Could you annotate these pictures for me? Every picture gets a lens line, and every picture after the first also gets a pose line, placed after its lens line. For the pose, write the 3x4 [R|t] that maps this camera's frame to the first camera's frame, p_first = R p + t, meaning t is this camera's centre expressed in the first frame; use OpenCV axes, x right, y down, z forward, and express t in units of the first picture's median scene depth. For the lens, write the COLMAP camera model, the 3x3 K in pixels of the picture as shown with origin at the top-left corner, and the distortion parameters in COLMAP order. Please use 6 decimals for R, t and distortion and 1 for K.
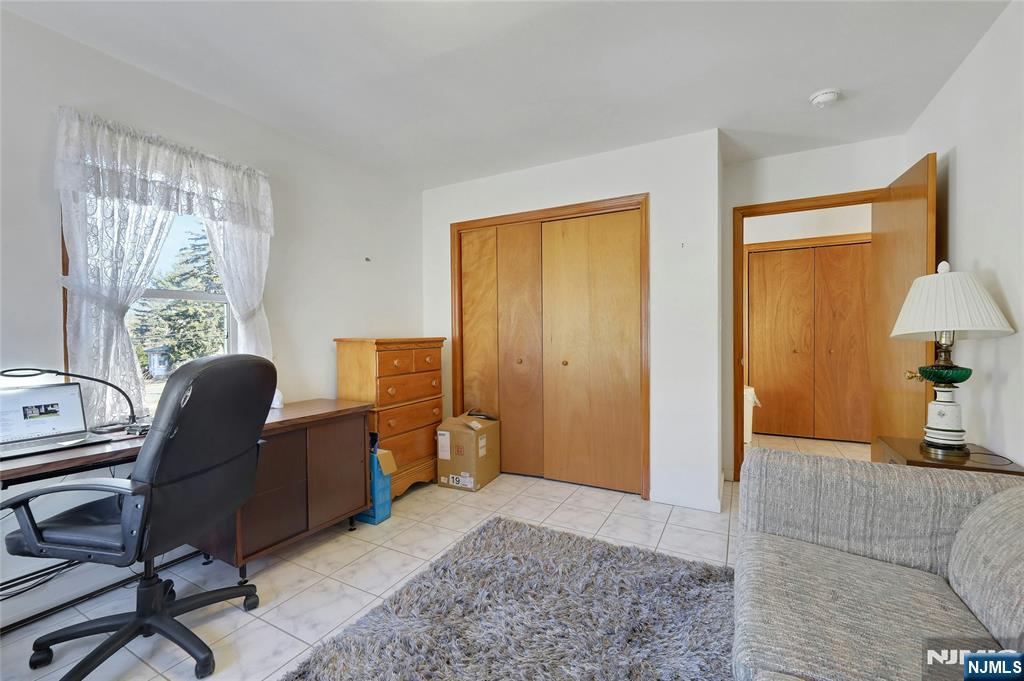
lens RADIAL K [[429.7, 0, 515.4], [0, 429.7, 337.5], [0, 0, 1]] dist [-0.001946, -0.000243]
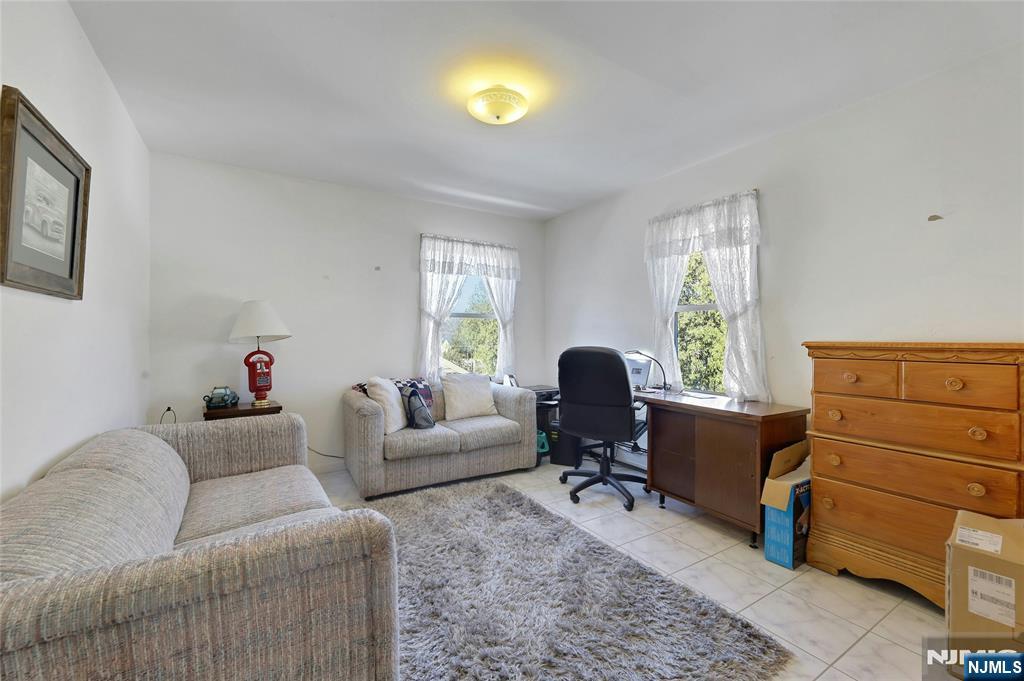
lens RADIAL K [[429.7, 0, 515.4], [0, 429.7, 337.5], [0, 0, 1]] dist [-0.001946, -0.000243]
pose [[-0.502154, 0.003880, -0.864769, 0.743971], [-0.009891, 0.999899, 0.010230, -0.007139], [0.864722, 0.013691, -0.502065, 1.121954]]
